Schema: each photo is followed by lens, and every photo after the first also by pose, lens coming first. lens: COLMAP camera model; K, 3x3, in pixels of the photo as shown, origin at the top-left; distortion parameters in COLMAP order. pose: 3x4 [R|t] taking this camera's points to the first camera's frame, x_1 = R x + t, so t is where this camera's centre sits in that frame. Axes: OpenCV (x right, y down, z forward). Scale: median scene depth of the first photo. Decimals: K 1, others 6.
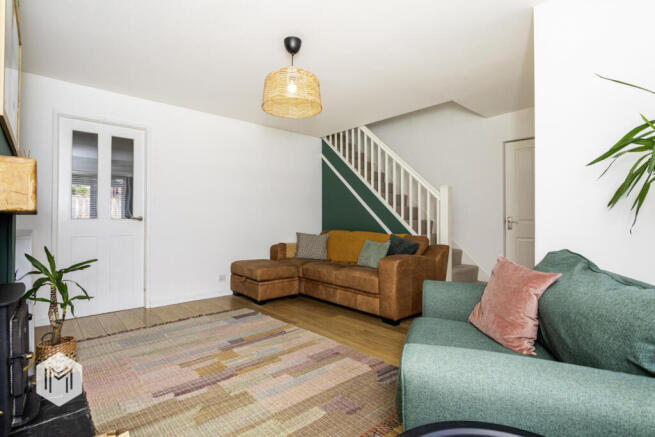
lens RADIAL K [[306.8, 0, 332.6], [0, 306.8, 215.7], [0, 0, 1]] dist [-0.010967, 0.002953]
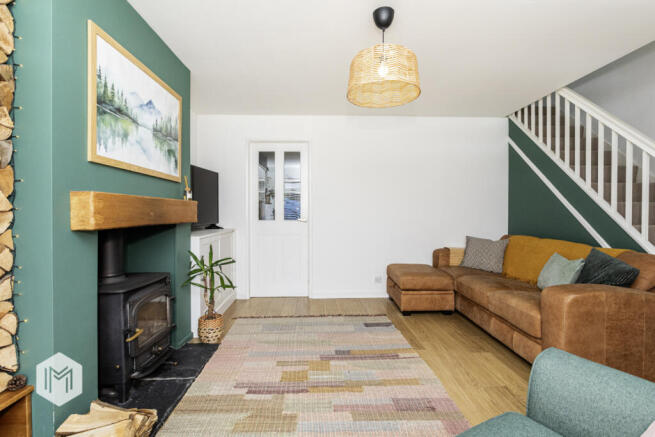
lens RADIAL K [[306.8, 0, 326.6], [0, 306.8, 217.2], [0, 0, 1]] dist [-0.010967, 0.002953]
pose [[0.770871, 0.004076, -0.636978, 0.199927], [0.009092, 0.999807, 0.017402, -0.024614], [0.636926, -0.019206, 0.770685, 0.183024]]
